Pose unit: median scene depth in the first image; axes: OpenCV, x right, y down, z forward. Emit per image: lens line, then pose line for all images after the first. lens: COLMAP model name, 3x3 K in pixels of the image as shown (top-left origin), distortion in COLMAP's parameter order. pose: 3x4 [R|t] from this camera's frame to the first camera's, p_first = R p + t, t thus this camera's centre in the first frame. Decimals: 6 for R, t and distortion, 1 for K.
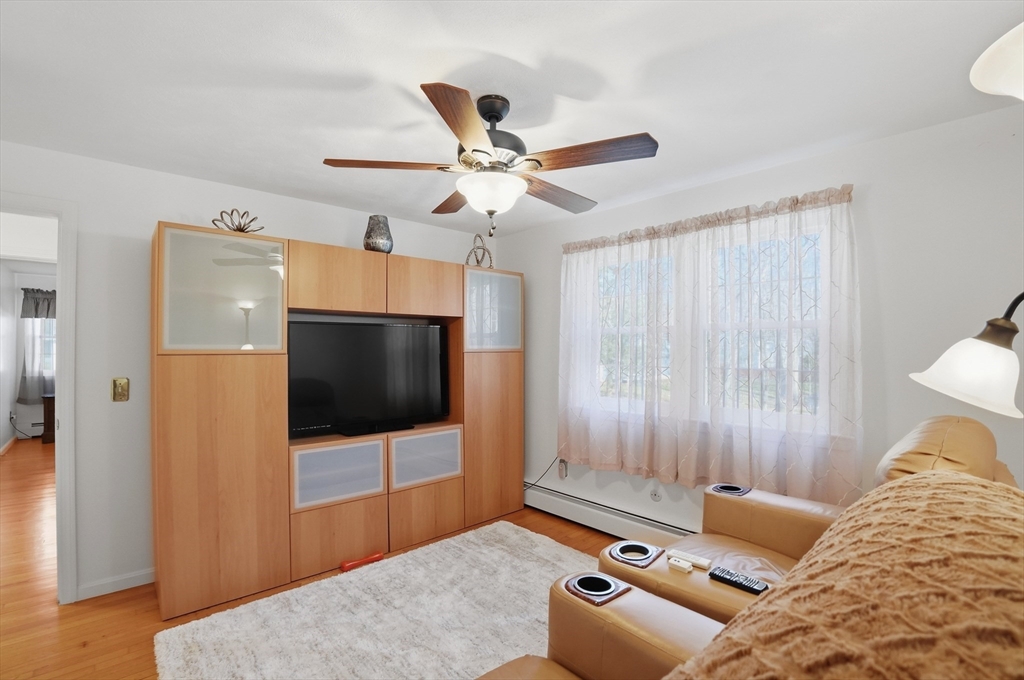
lens RADIAL K [[460.0, 0, 514.0], [0, 460.0, 339.7], [0, 0, 1]] dist [-0.063013, 0.016220]
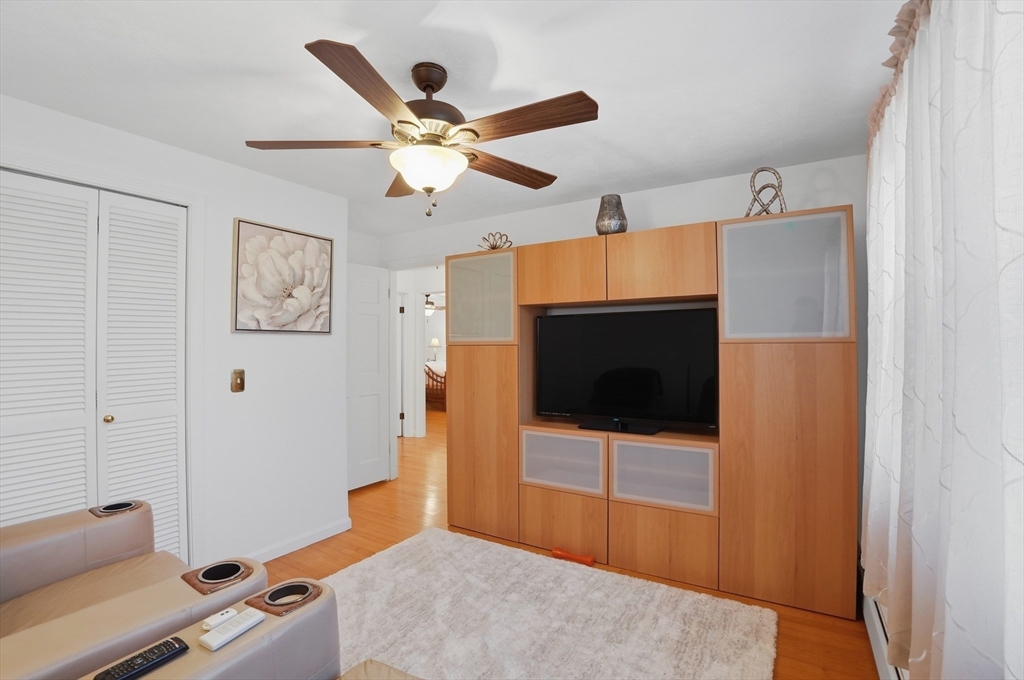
lens RADIAL K [[460.0, 0, 514.0], [0, 460.0, 339.7], [0, 0, 1]] dist [-0.063013, 0.016220]
pose [[0.279822, -0.008196, -0.960017, 0.545220], [0.021406, 0.999768, -0.002296, 0.016223], [0.959813, -0.019907, 0.279932, 0.570303]]
